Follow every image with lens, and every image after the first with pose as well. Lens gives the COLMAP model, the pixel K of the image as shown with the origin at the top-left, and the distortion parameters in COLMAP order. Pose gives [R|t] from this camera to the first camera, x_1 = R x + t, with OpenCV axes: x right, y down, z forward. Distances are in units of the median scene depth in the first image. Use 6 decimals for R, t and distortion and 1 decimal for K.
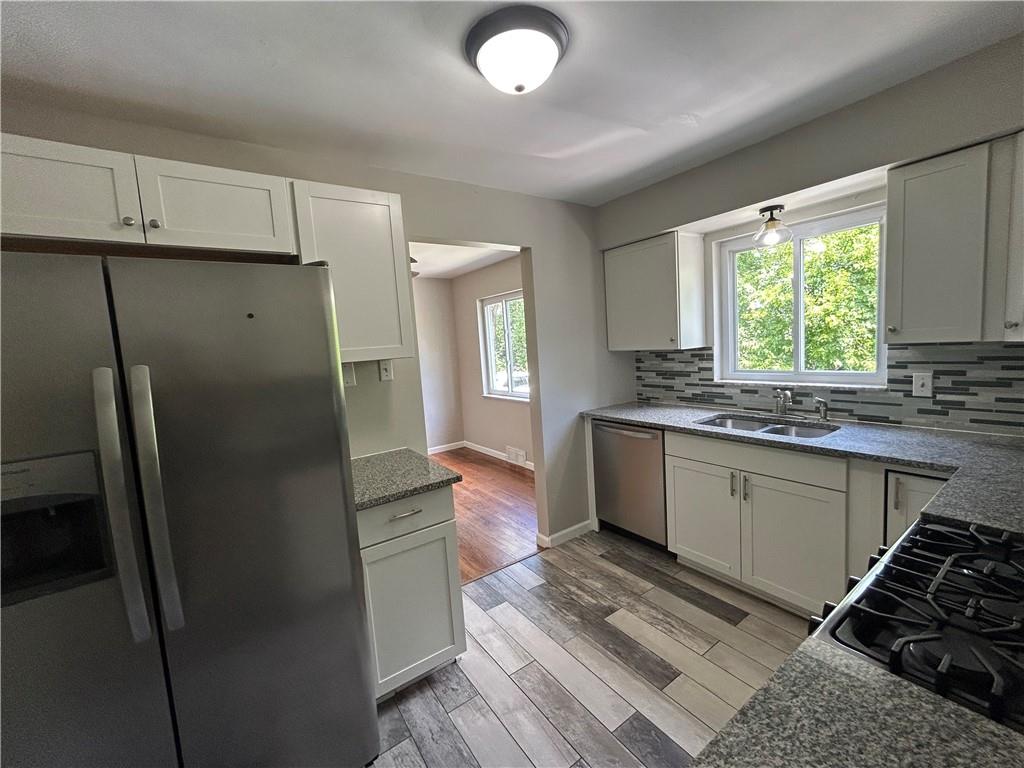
lens RADIAL K [[415.7, 0, 512.0], [0, 415.7, 384.0], [0, 0, 1]] dist [0.000558, 0.000518]
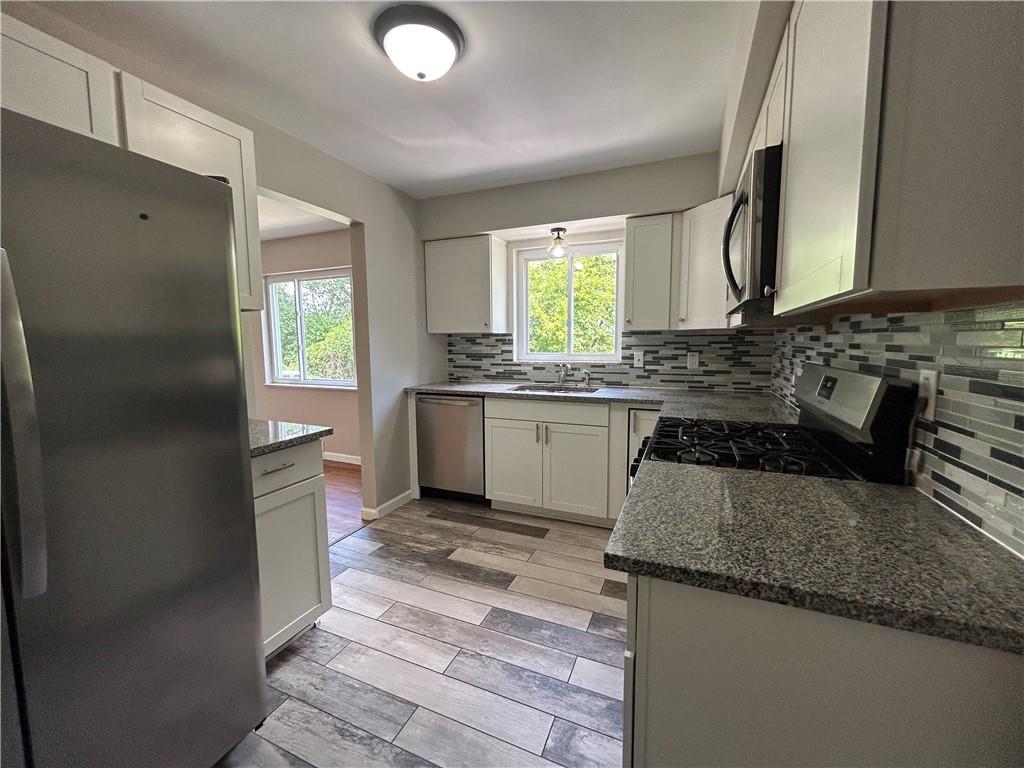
lens RADIAL K [[415.7, 0, 512.0], [0, 415.7, 384.0], [0, 0, 1]] dist [0.000558, 0.000518]
pose [[0.846747, 0.003450, 0.531985, -0.204289], [0.005672, 0.999864, -0.015511, 0.092182], [-0.531966, 0.016151, 0.846612, -0.059178]]
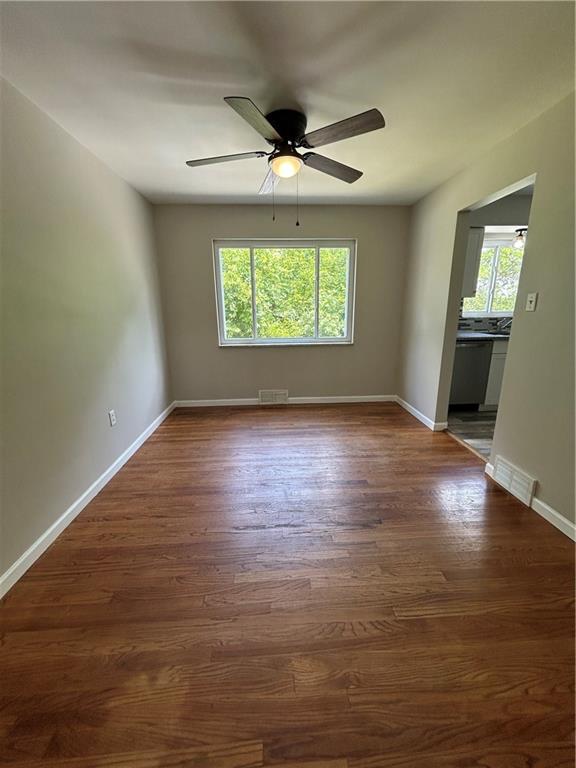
lens RADIAL K [[311.8, 0, 288.0], [0, 311.8, 384.0], [0, 0, 1]] dist [0.000558, 0.000518]
pose [[0.513792, -0.155561, 0.843693, -1.315767], [0.062683, 0.987602, 0.143923, 0.045480], [-0.855622, -0.021062, 0.517173, 1.062487]]
